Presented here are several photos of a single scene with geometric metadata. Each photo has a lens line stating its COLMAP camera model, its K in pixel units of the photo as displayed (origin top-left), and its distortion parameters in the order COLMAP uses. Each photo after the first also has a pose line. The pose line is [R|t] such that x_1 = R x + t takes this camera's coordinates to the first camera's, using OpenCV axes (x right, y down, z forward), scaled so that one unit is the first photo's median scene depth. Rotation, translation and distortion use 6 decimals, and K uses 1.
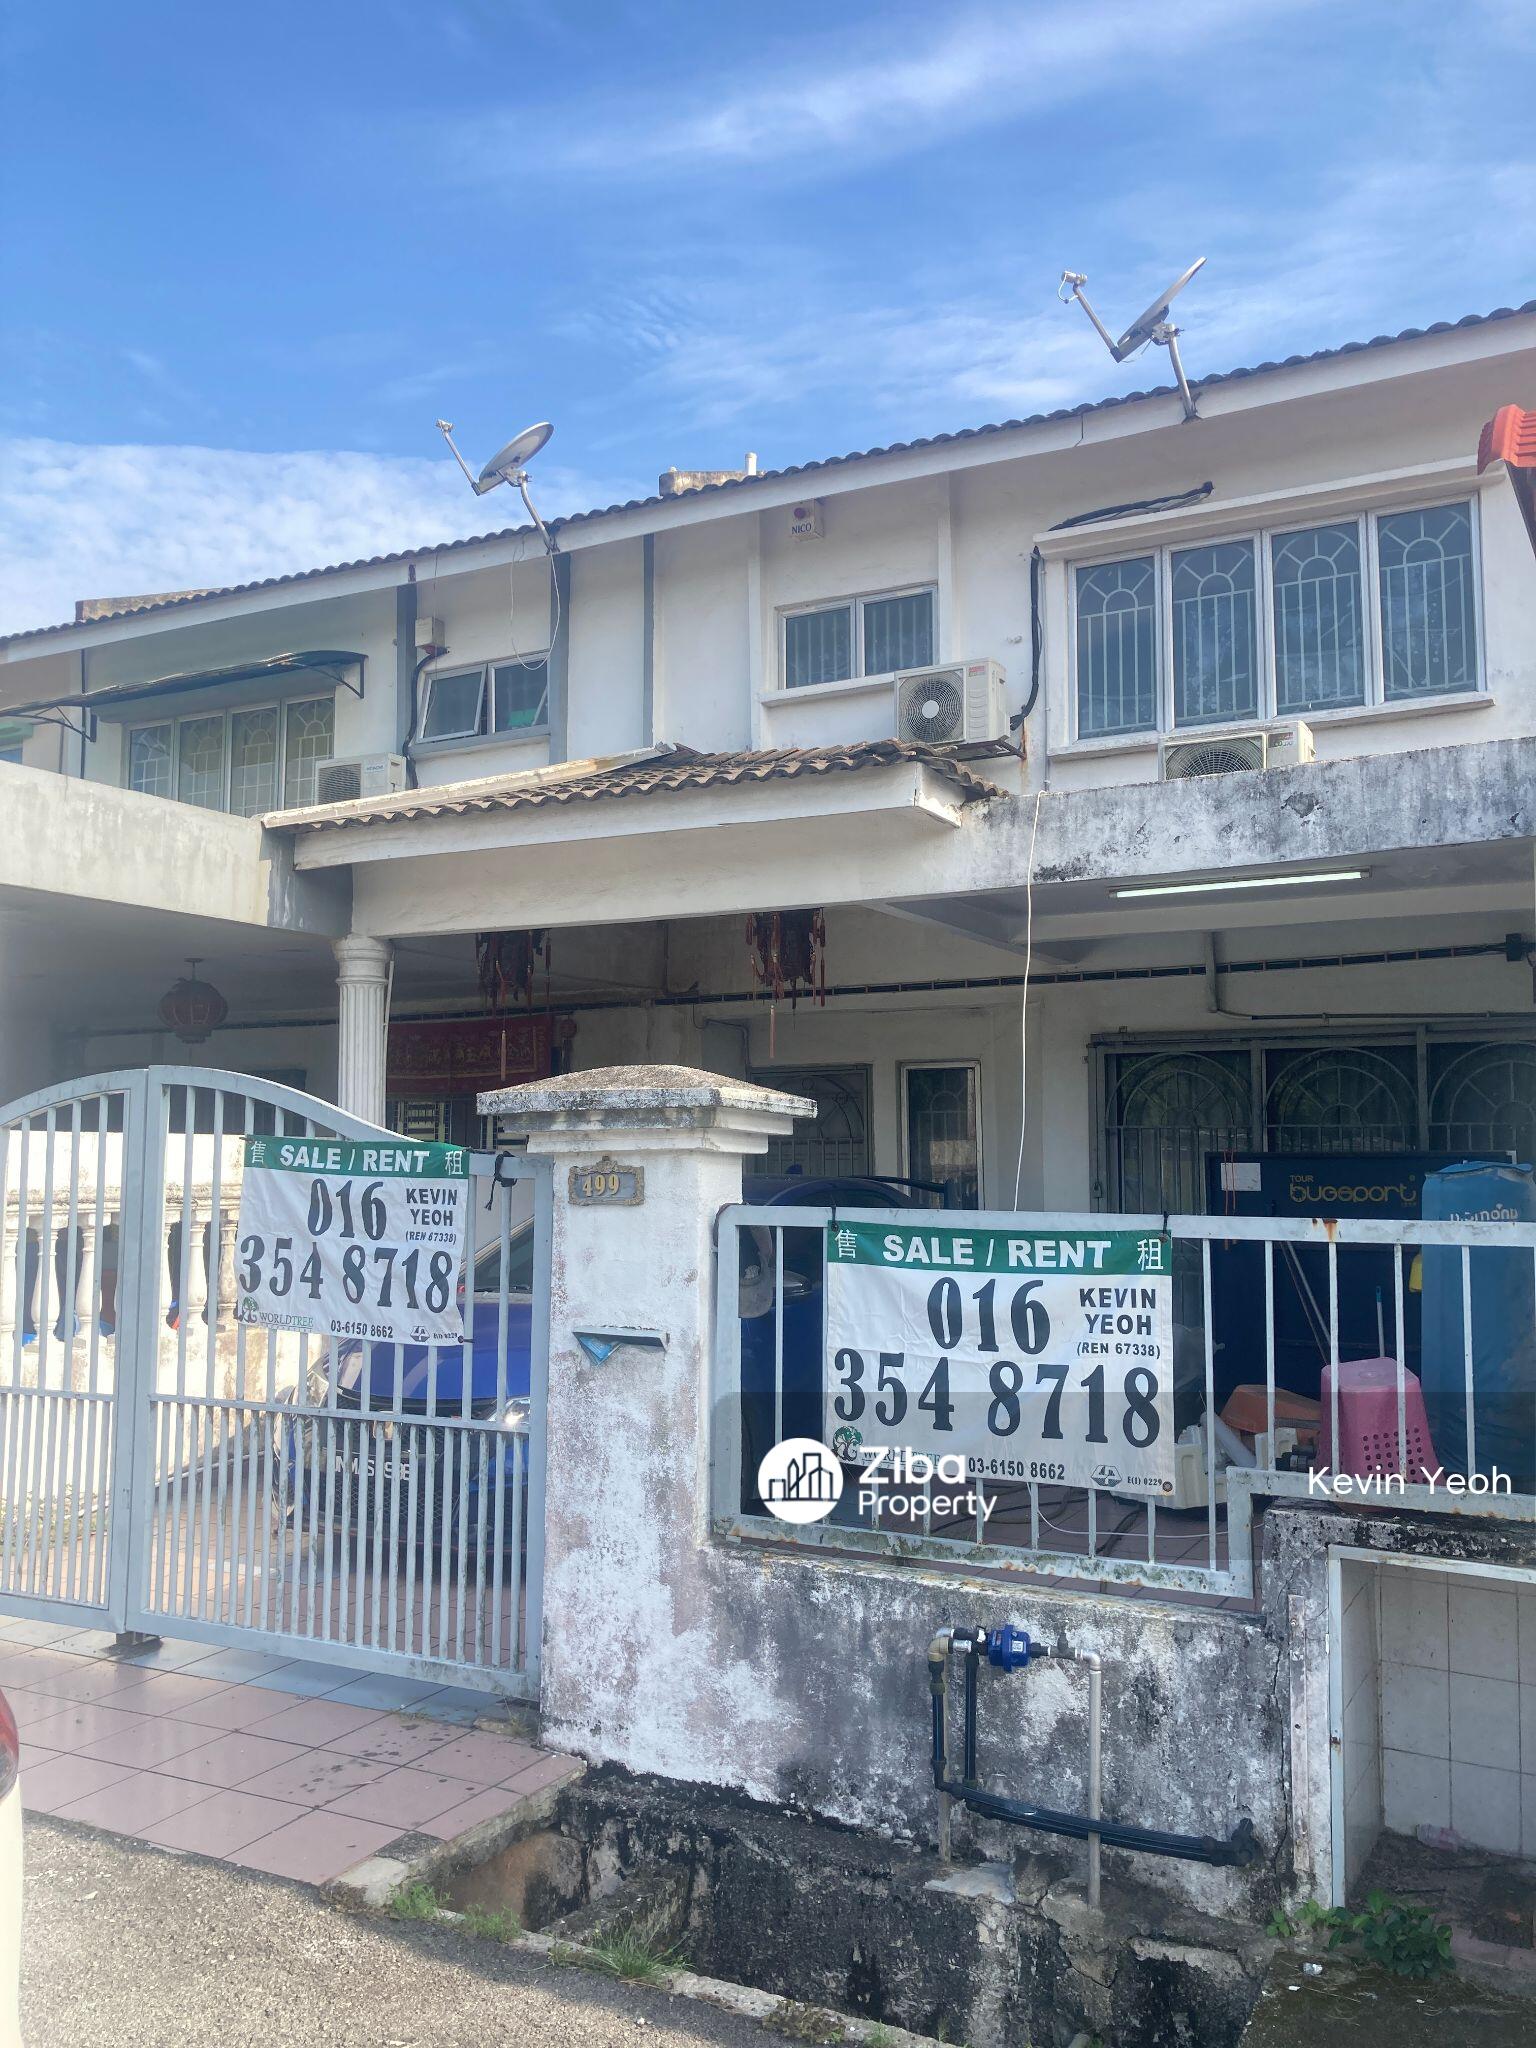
lens RADIAL K [[1637.0, 0, 810.8], [0, 1637.0, 1022.6], [0, 0, 1]] dist [0.009755, 0.002154]
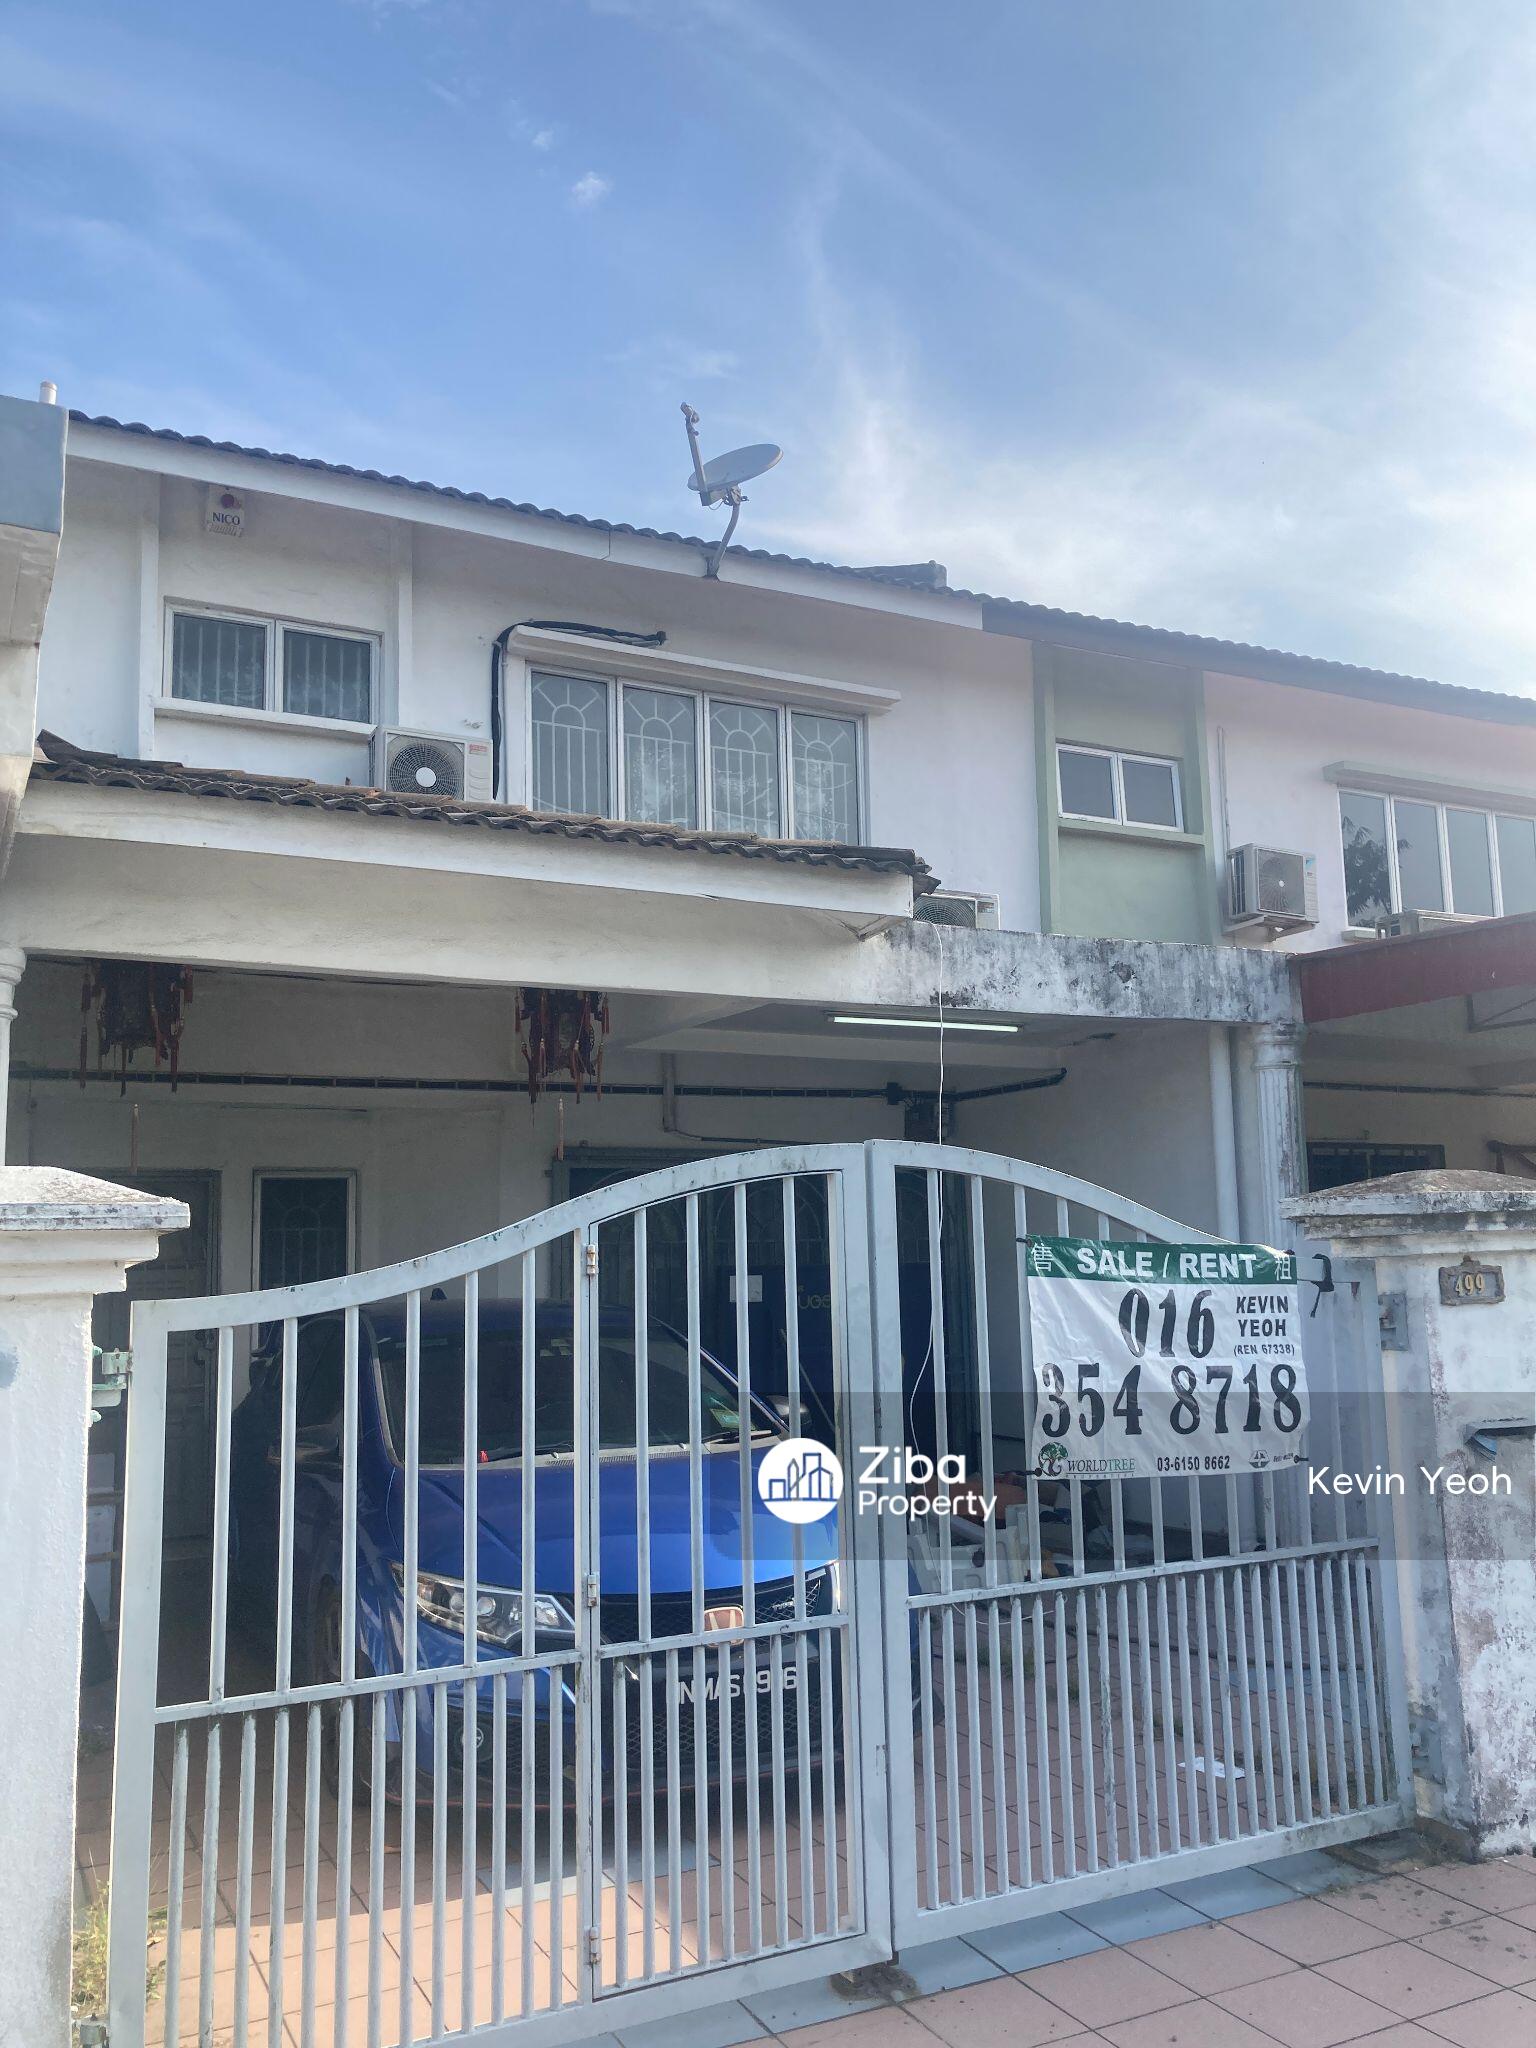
lens RADIAL K [[1637.0, 0, 810.8], [0, 1637.0, 1022.6], [0, 0, 1]] dist [0.009755, 0.002154]
pose [[0.581752, 0.111425, 0.805698, -0.909625], [-0.047915, 0.993547, -0.102806, 0.045158], [-0.811954, 0.021203, 0.583336, 0.537091]]
